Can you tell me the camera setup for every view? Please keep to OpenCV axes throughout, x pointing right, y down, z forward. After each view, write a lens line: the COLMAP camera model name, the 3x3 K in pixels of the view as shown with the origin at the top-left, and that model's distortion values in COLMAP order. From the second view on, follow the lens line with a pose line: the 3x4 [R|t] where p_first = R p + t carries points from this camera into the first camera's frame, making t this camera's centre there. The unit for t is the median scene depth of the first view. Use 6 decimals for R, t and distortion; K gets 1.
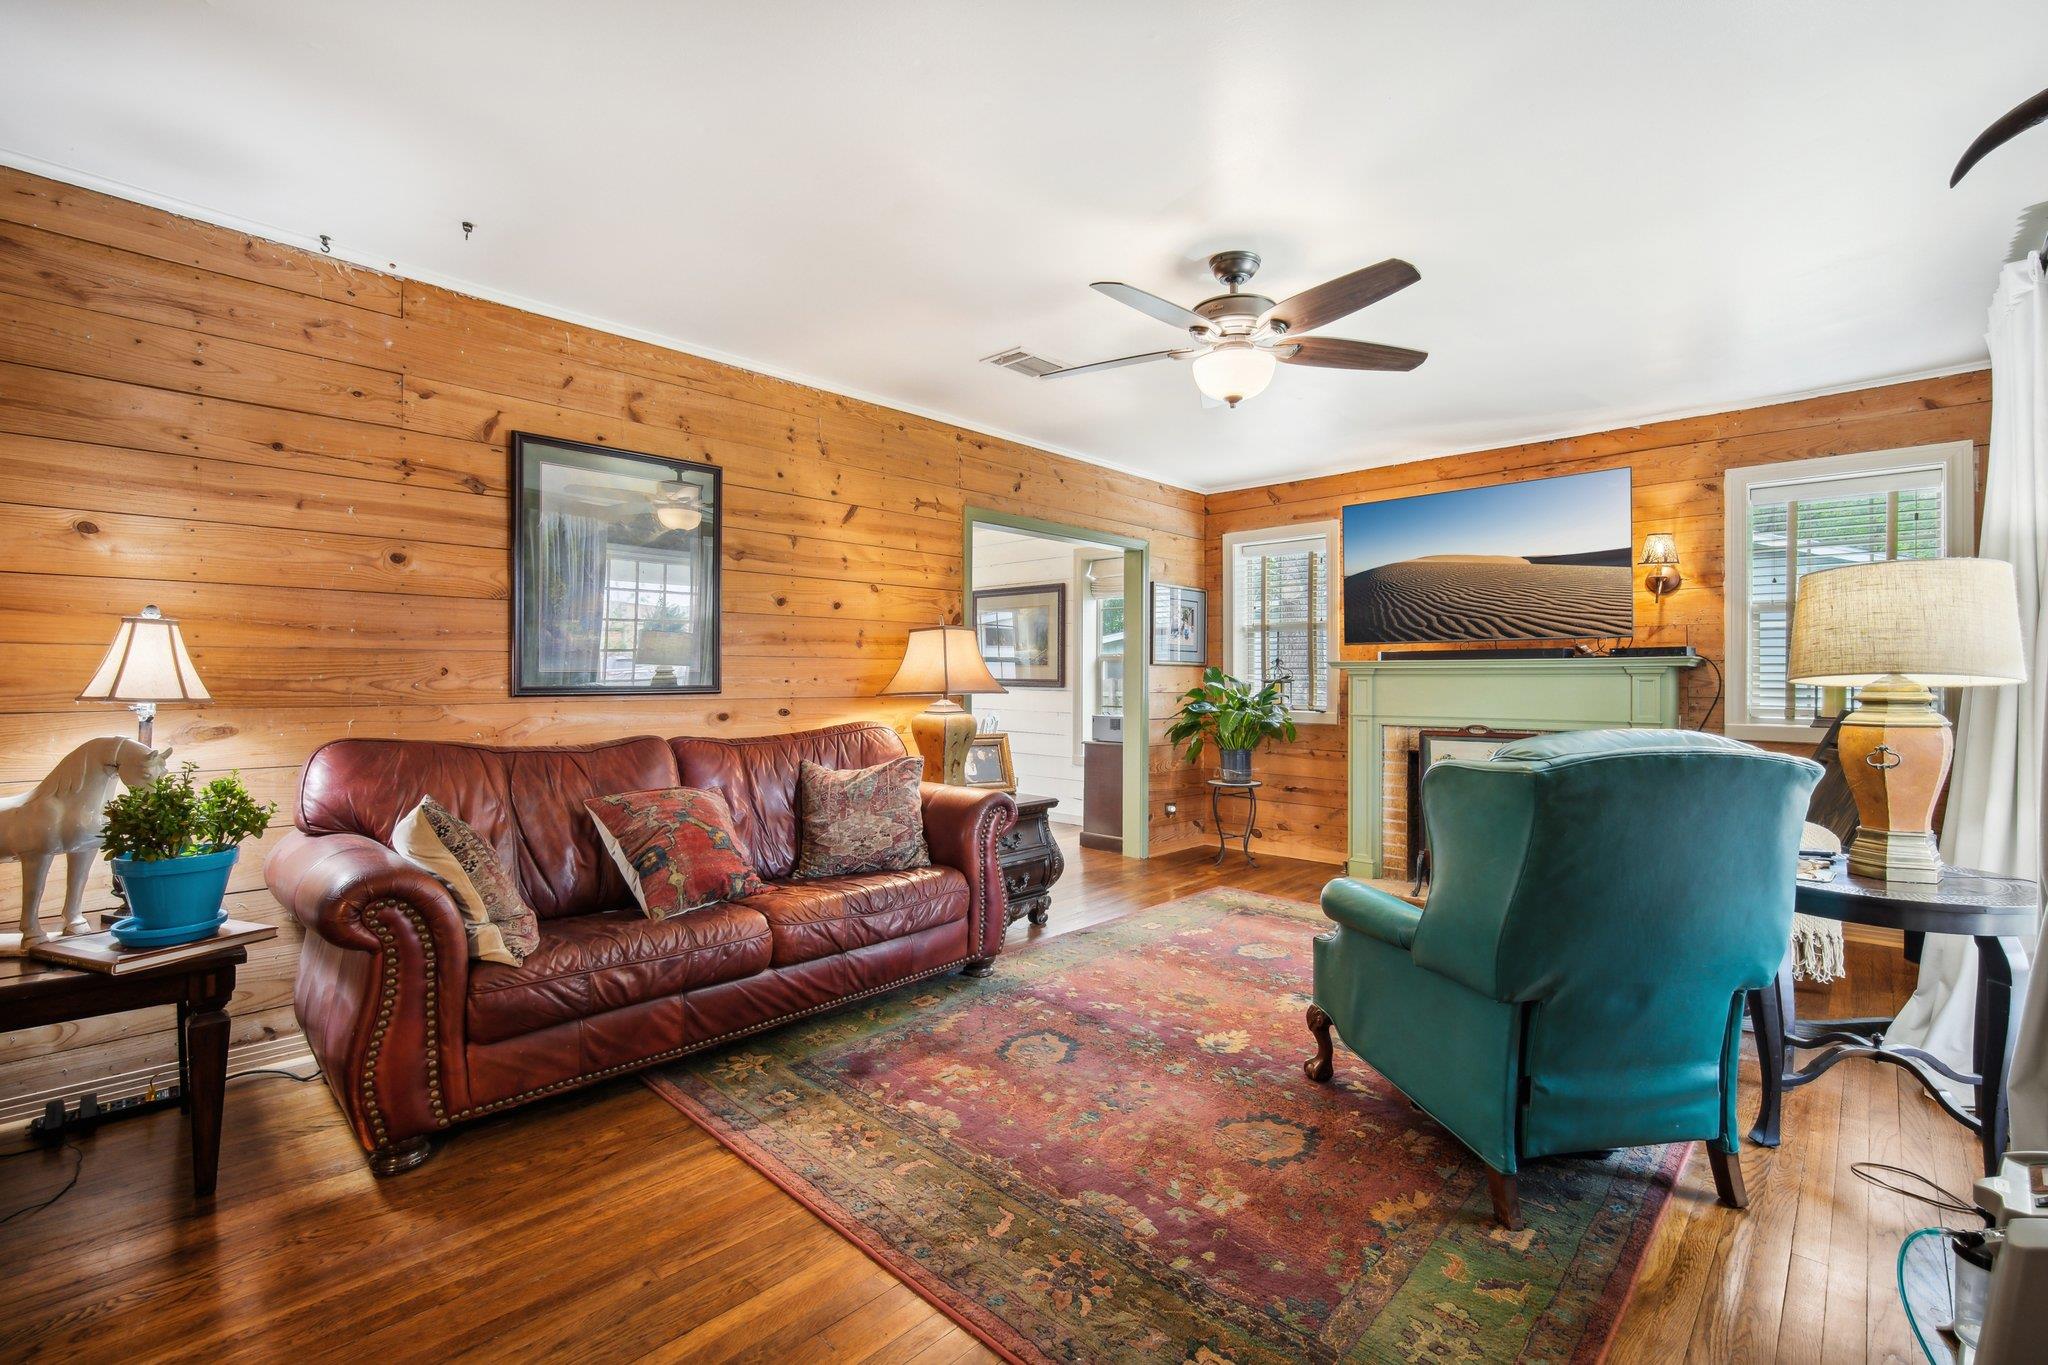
lens RADIAL K [[896.6, 0, 1021.3], [0, 896.6, 687.0], [0, 0, 1]] dist [-0.014937, 0.004482]
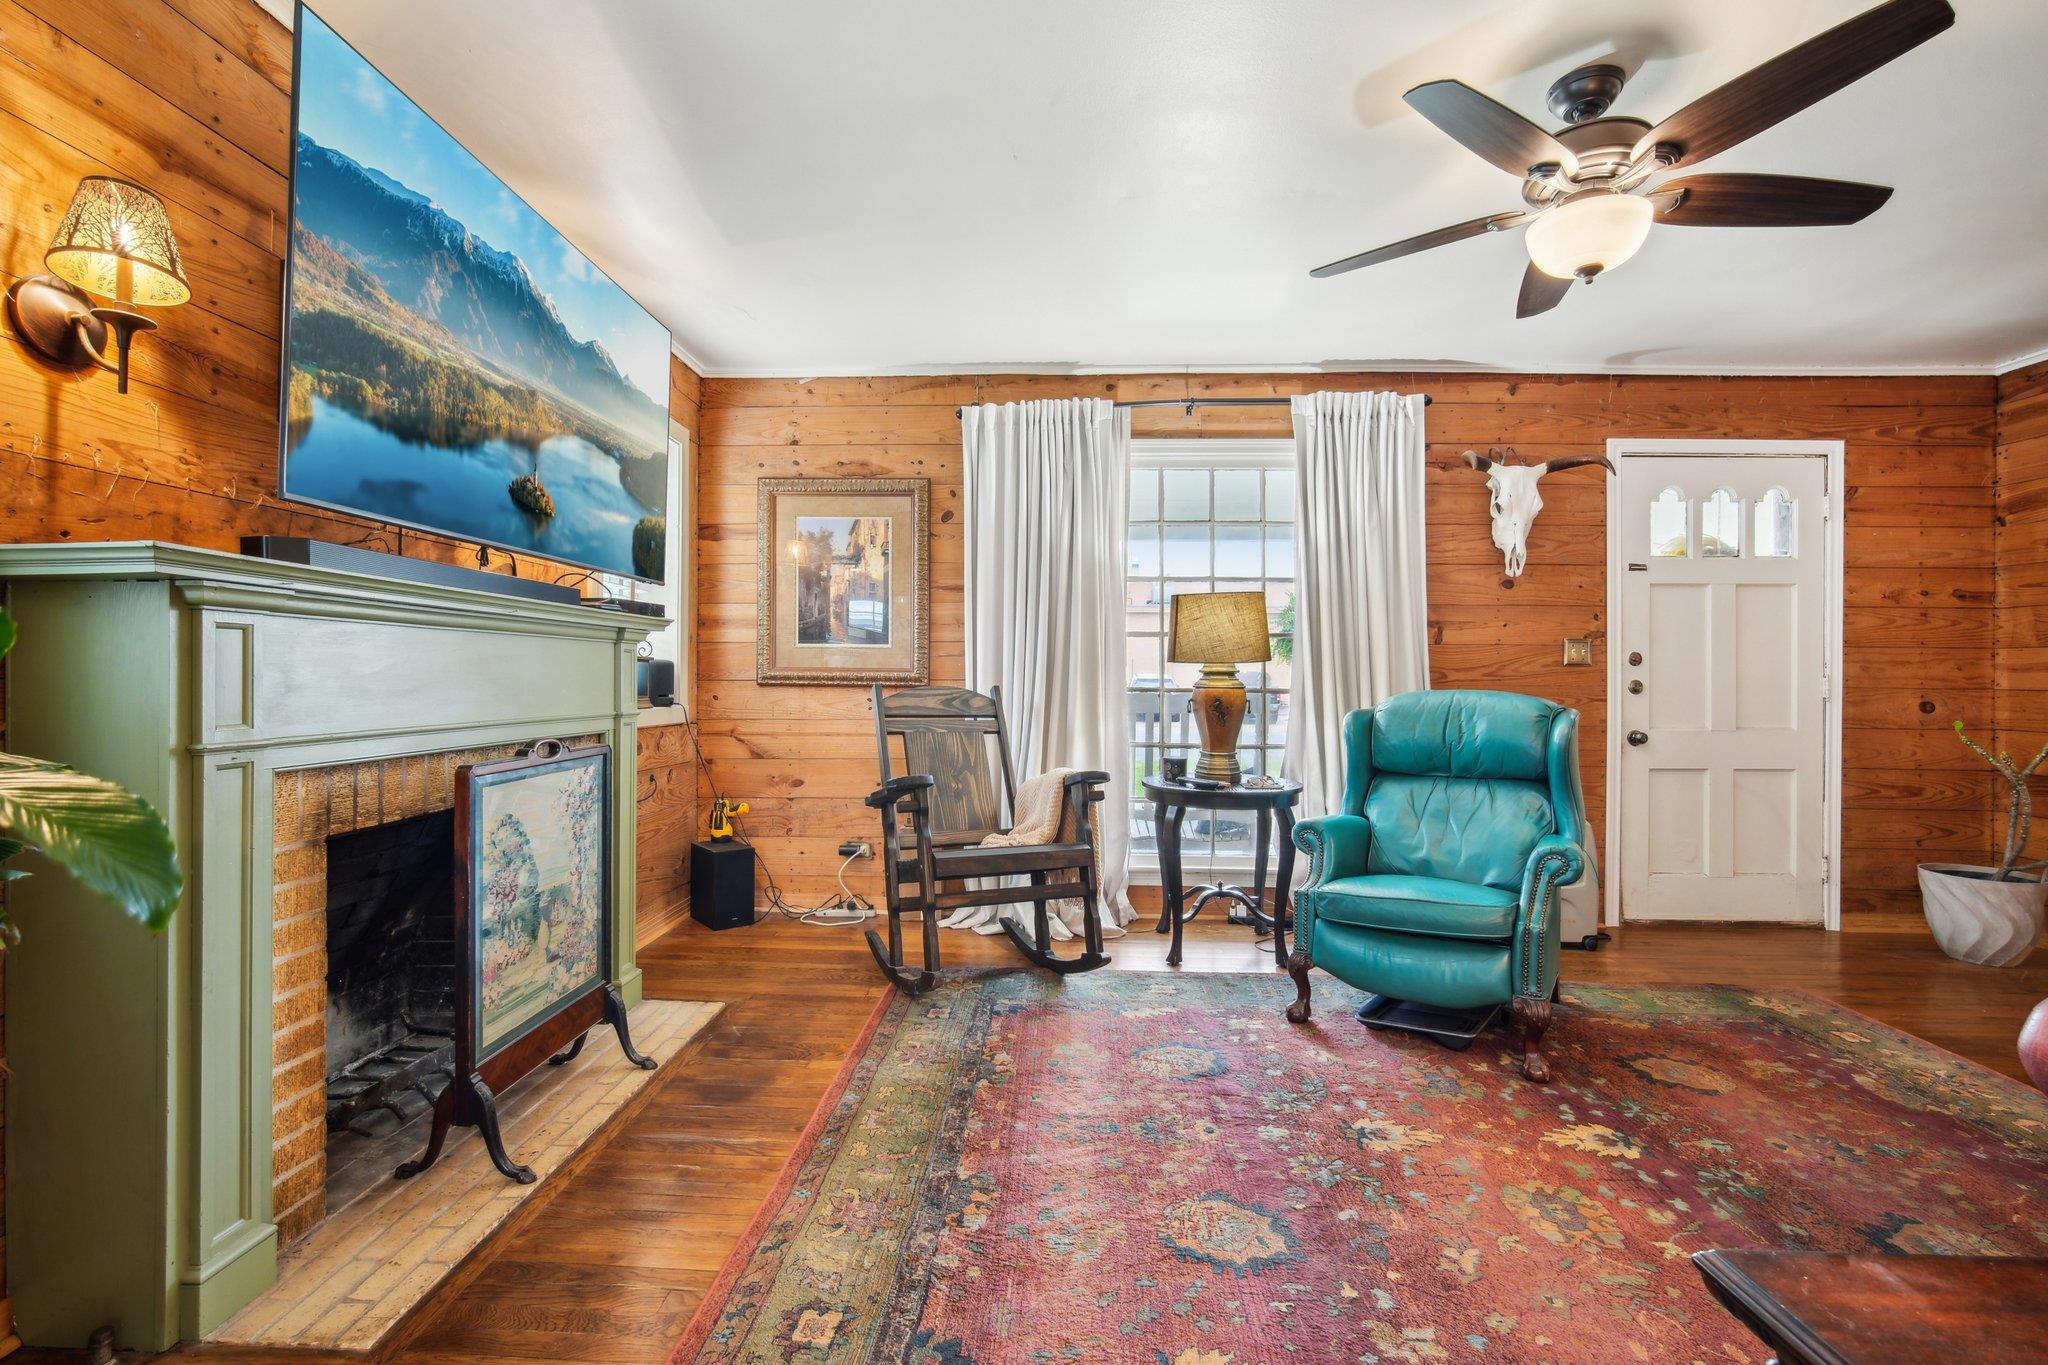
lens RADIAL K [[896.6, 0, 1029.6], [0, 896.6, 675.6], [0, 0, 1]] dist [-0.014937, 0.004482]
pose [[-0.670476, -0.005731, 0.741909, -0.000779], [-0.003611, 0.999984, 0.004461, 0.012428], [-0.741922, 0.000313, -0.670486, 1.838710]]
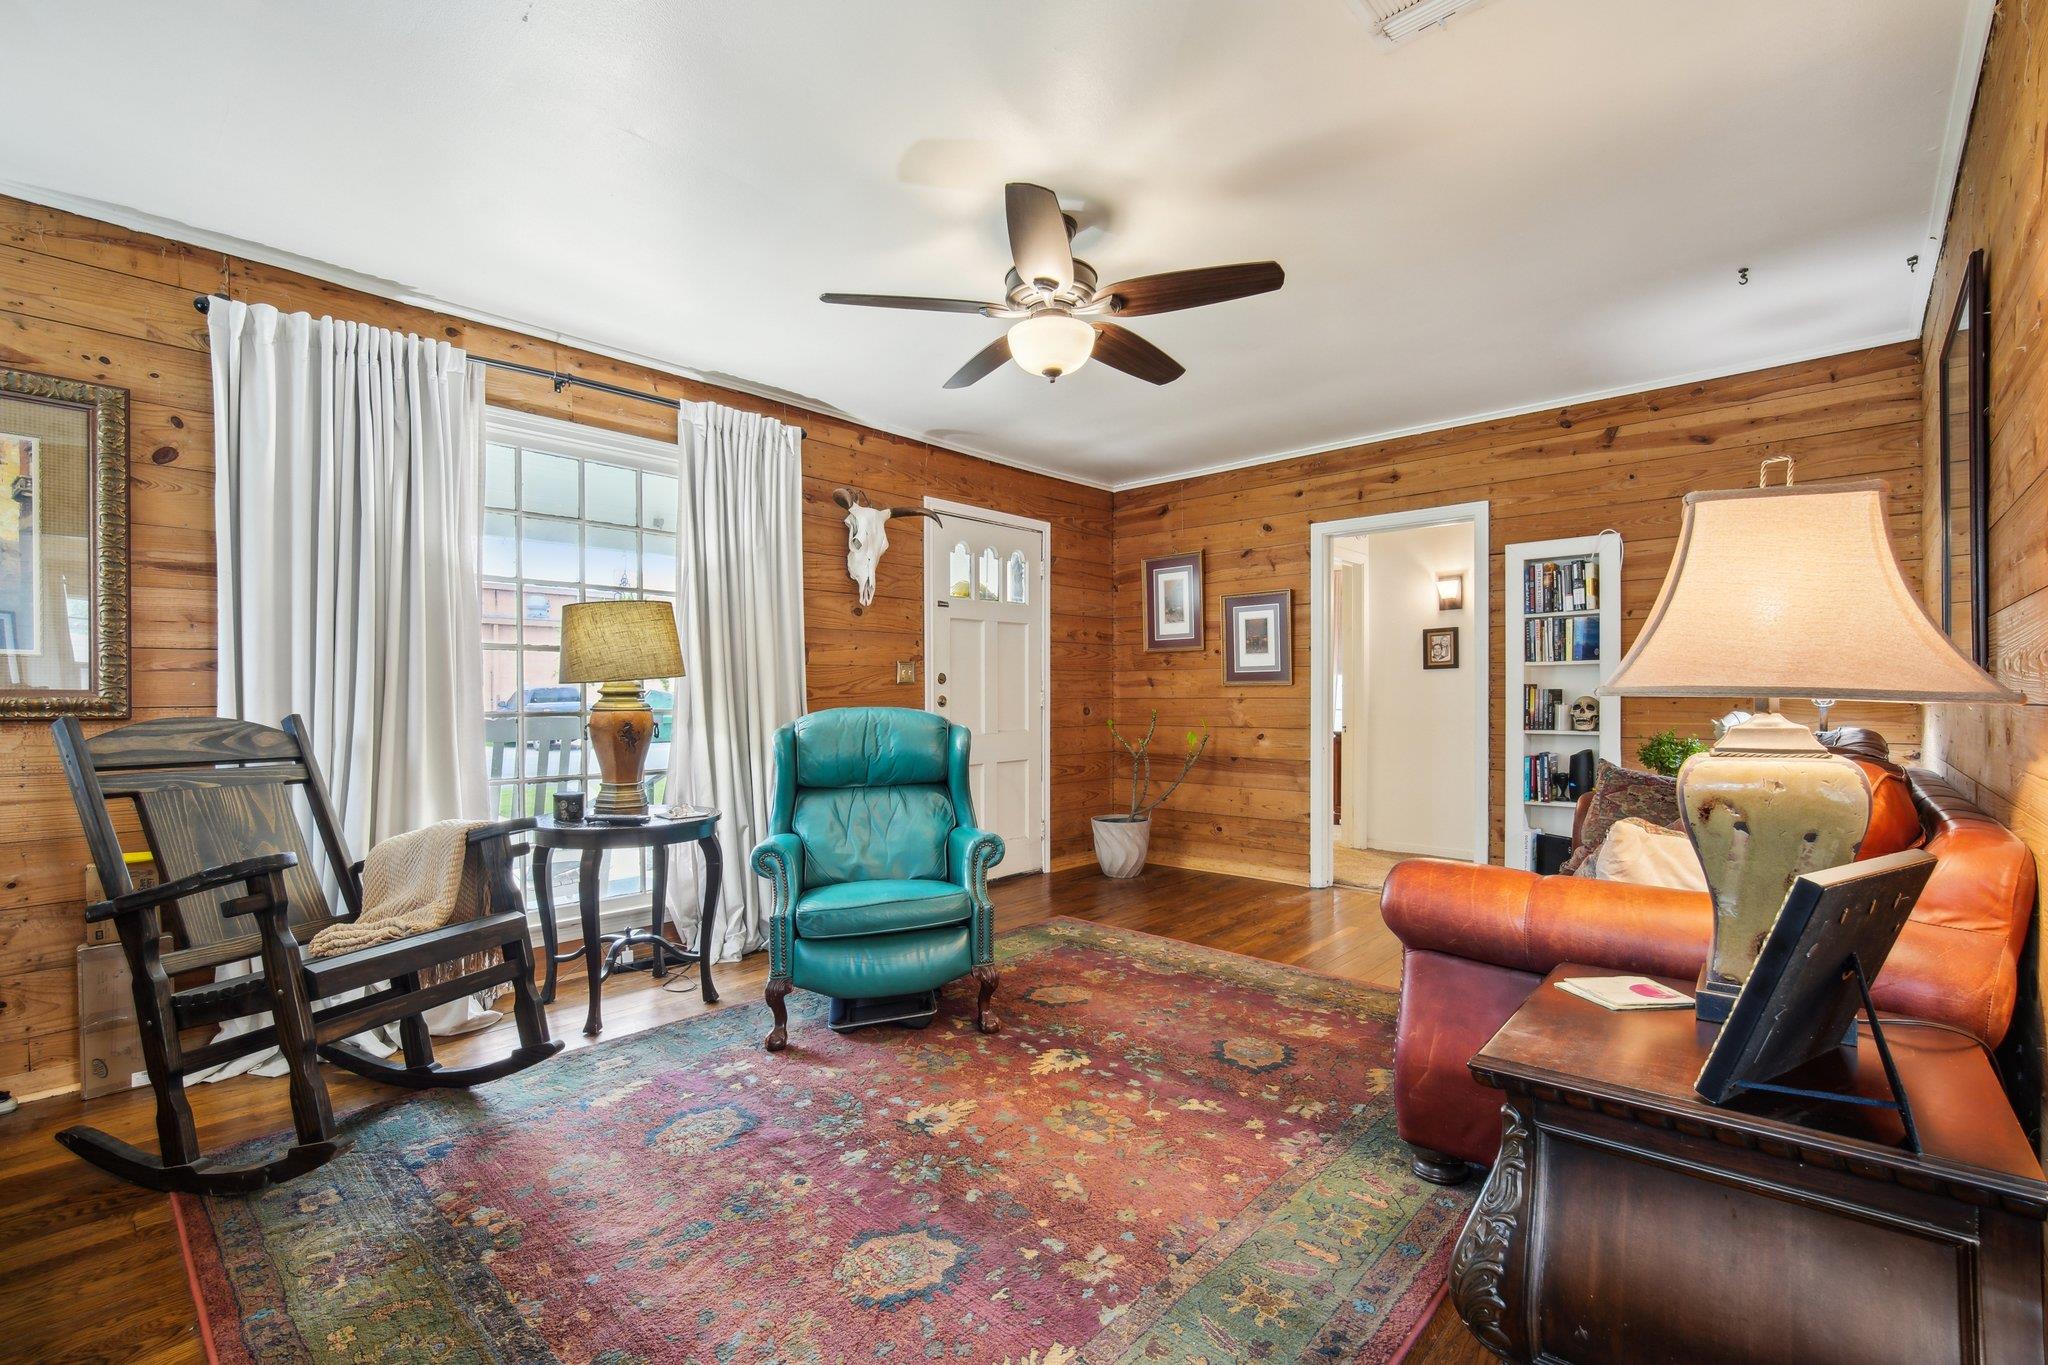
lens RADIAL K [[896.6, 0, 1029.5], [0, 896.6, 691.6], [0, 0, 1]] dist [-0.014937, 0.004482]
pose [[-0.999342, 0.001752, -0.036219, 0.293417], [0.001567, 0.999986, 0.005143, 0.006105], [0.036228, 0.005083, -0.999331, 1.933077]]
